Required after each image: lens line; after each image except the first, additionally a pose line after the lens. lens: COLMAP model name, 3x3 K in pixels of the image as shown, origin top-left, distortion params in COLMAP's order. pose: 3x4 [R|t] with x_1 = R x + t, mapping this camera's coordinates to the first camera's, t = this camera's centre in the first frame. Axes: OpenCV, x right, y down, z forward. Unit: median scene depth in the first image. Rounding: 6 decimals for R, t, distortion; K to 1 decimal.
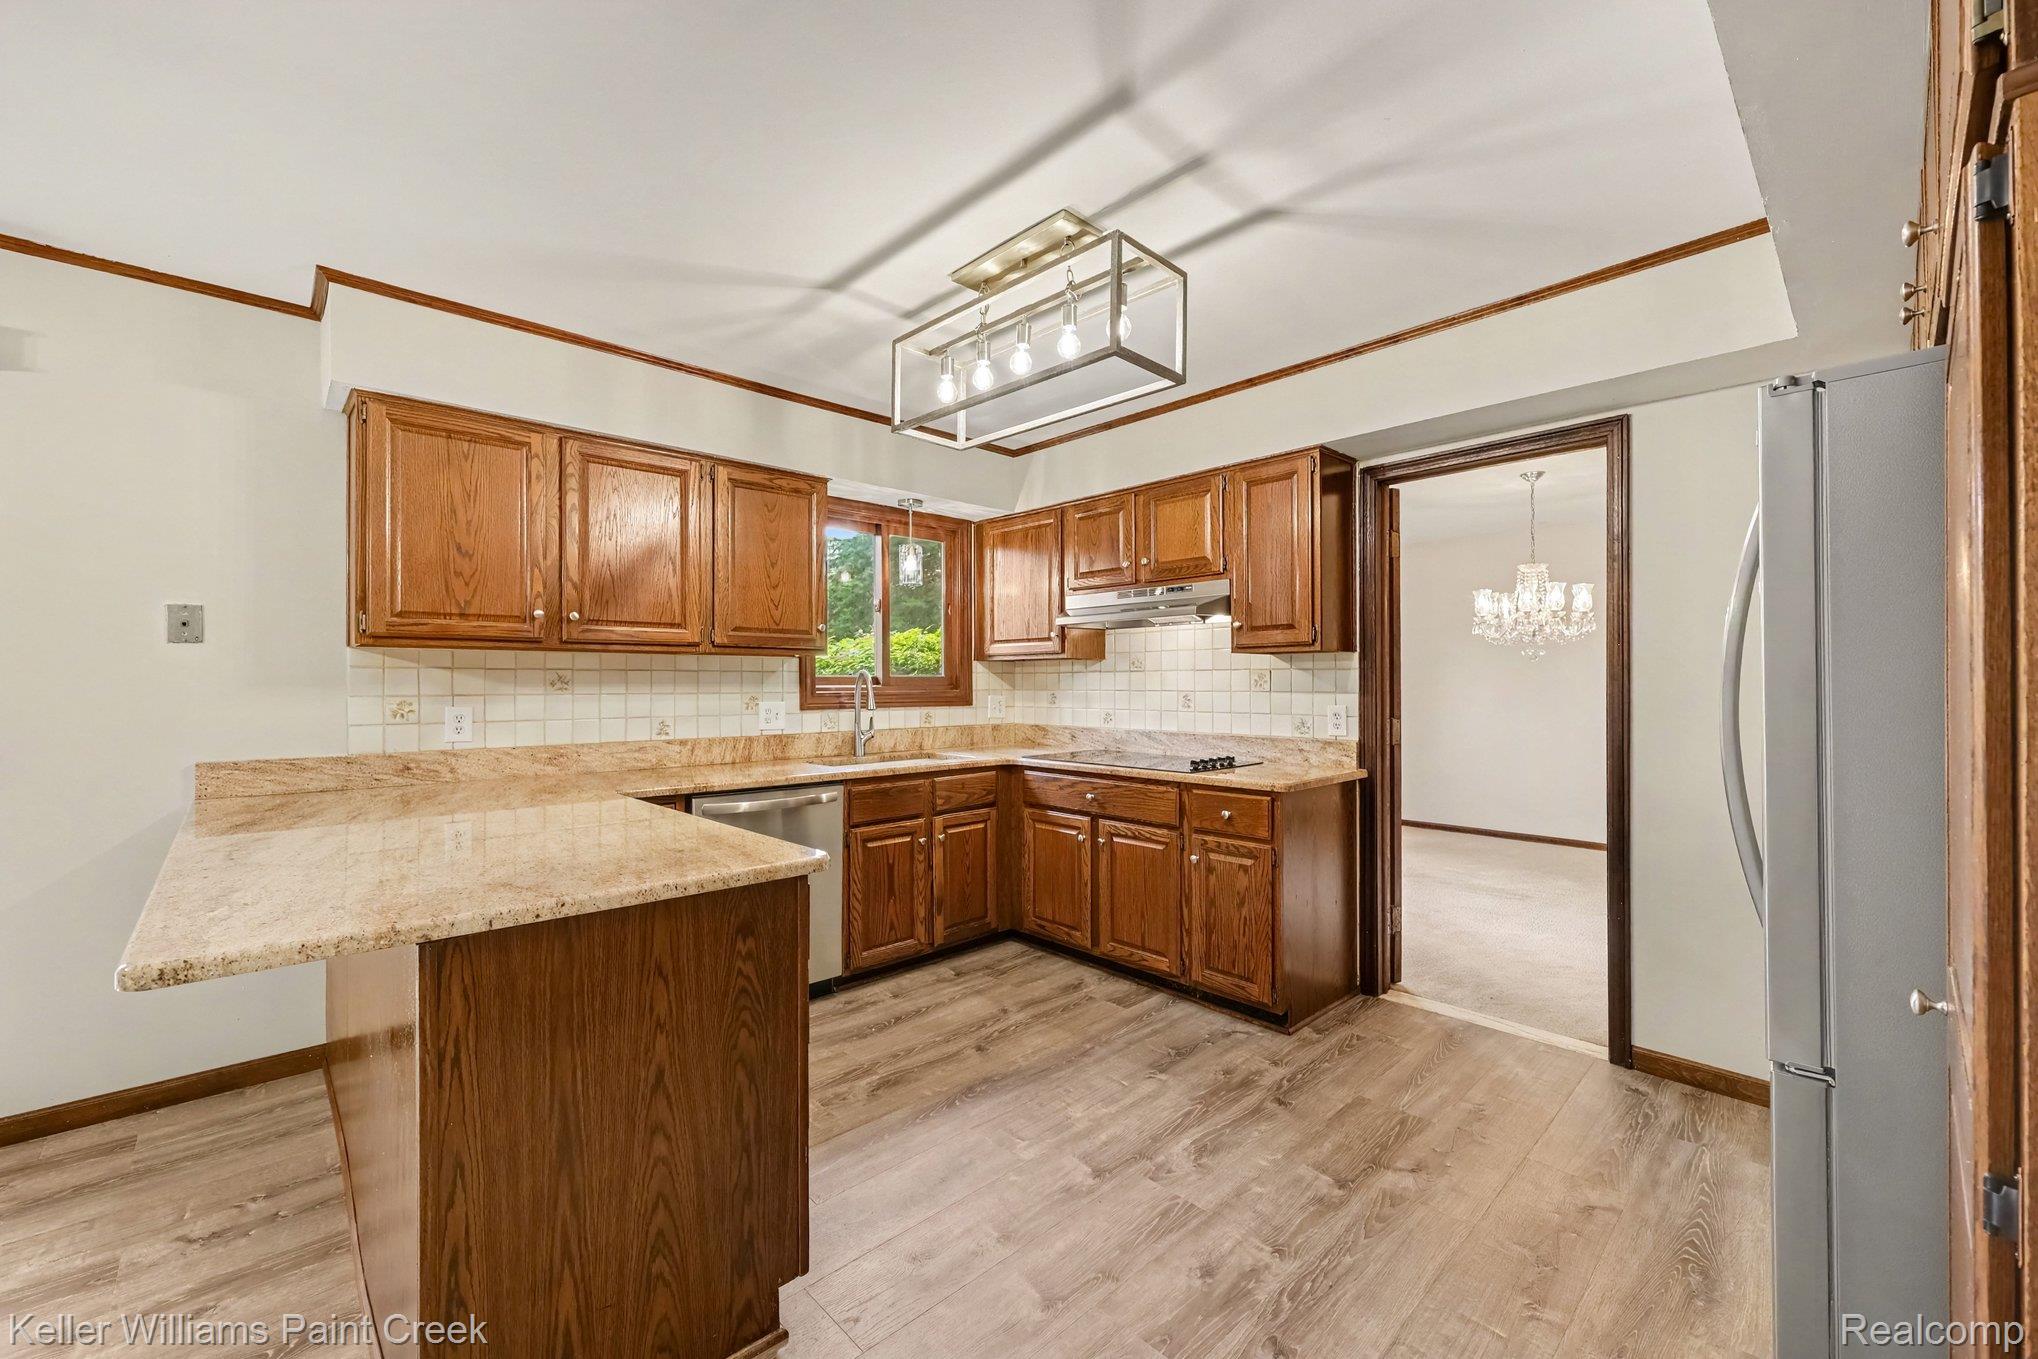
lens RADIAL K [[812.6, 0, 1003.9], [0, 812.6, 677.6], [0, 0, 1]] dist [-0.001968, -0.000164]
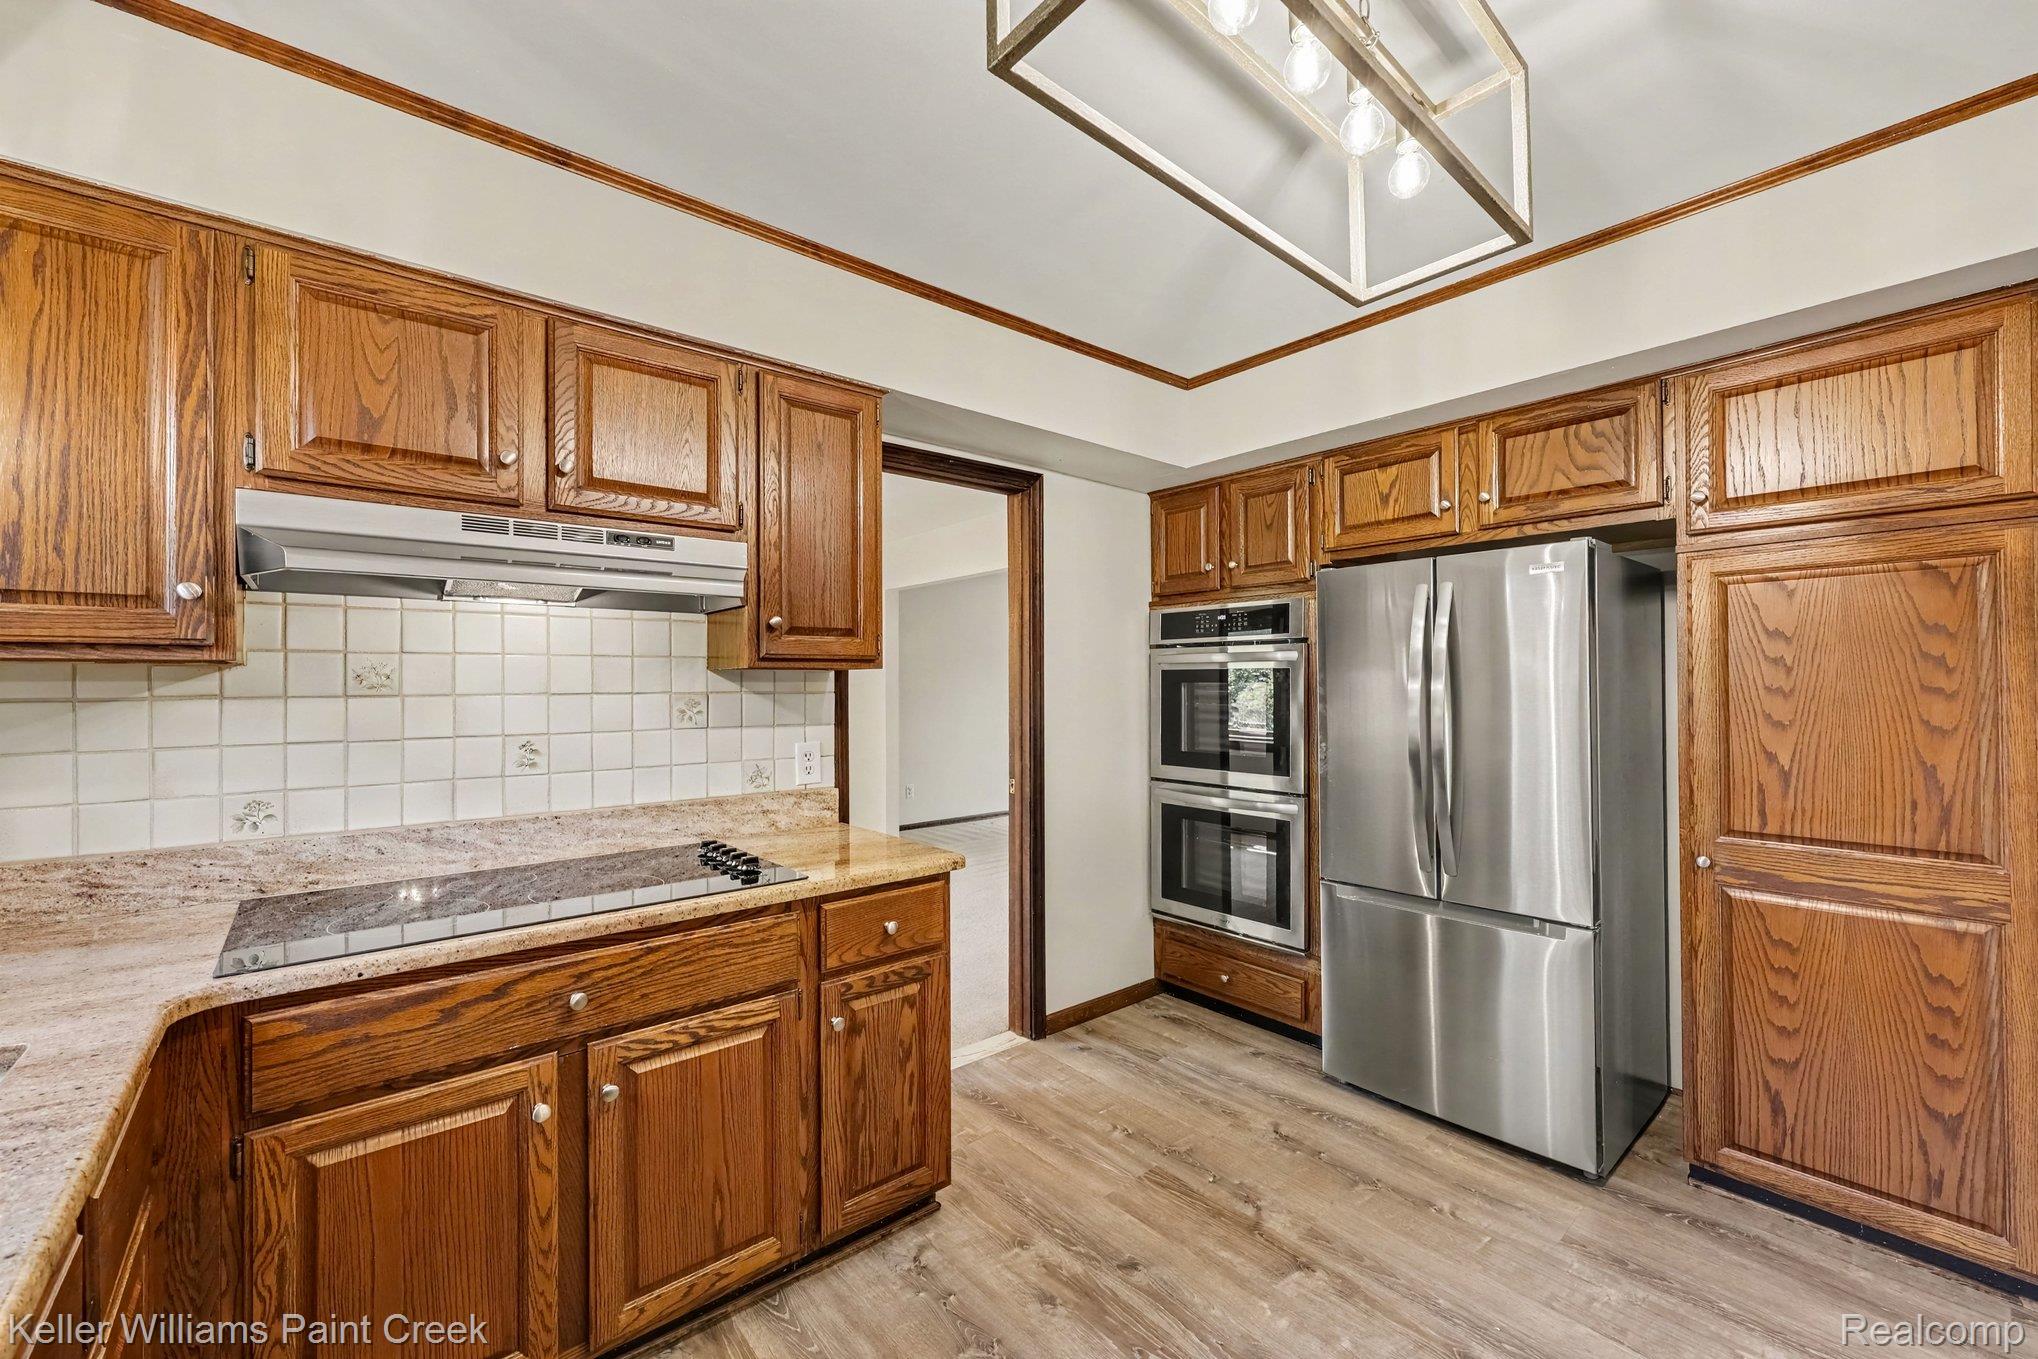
lens RADIAL K [[812.6, 0, 1005.4], [0, 812.6, 681.7], [0, 0, 1]] dist [-0.001968, -0.000164]
pose [[0.050221, 0.006321, 0.998718, -0.323946], [-0.000701, 0.999980, -0.006294, -0.016398], [-0.998738, -0.000384, 0.050224, 0.811329]]
